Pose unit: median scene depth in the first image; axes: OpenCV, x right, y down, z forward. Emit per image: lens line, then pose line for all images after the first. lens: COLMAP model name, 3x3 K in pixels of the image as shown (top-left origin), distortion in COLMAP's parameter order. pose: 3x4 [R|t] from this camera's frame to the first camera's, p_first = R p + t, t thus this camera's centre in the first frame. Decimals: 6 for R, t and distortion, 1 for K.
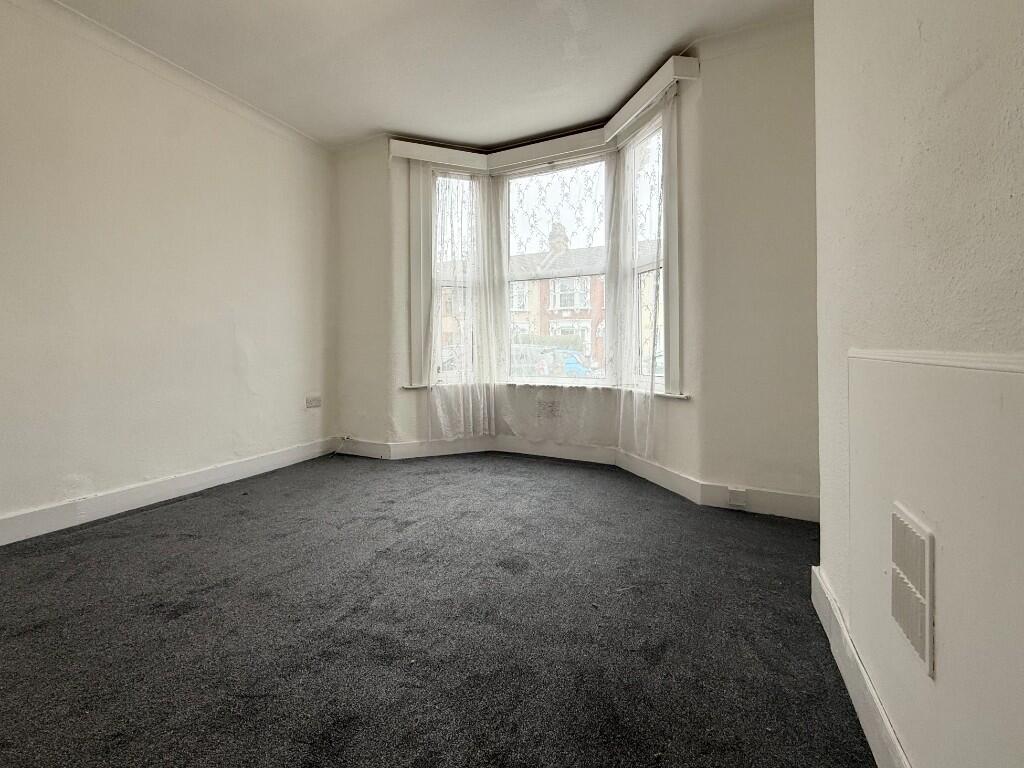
lens RADIAL K [[413.0, 0, 484.6], [0, 413.0, 347.2], [0, 0, 1]] dist [-0.000572, -0.000185]
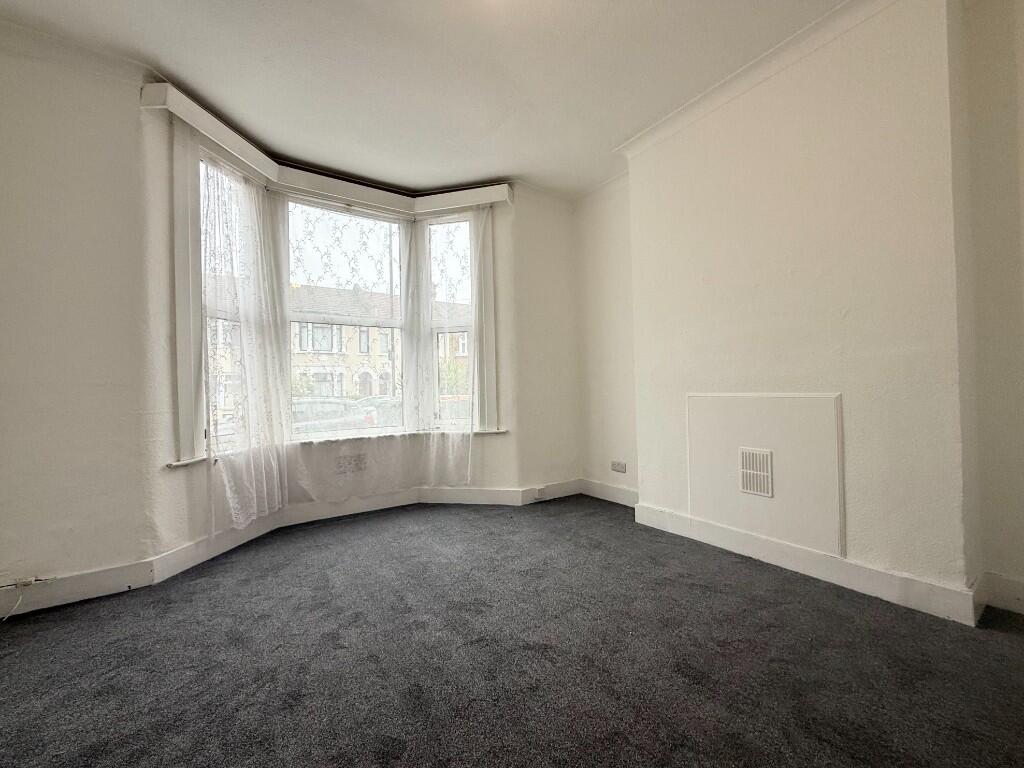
lens RADIAL K [[413.0, 0, 509.4], [0, 413.0, 388.2], [0, 0, 1]] dist [-0.000572, -0.000185]
pose [[0.505432, -0.005264, 0.862850, -0.485211], [0.022440, 0.999723, -0.007046, -0.007938], [-0.862575, 0.022923, 0.505410, 0.208415]]
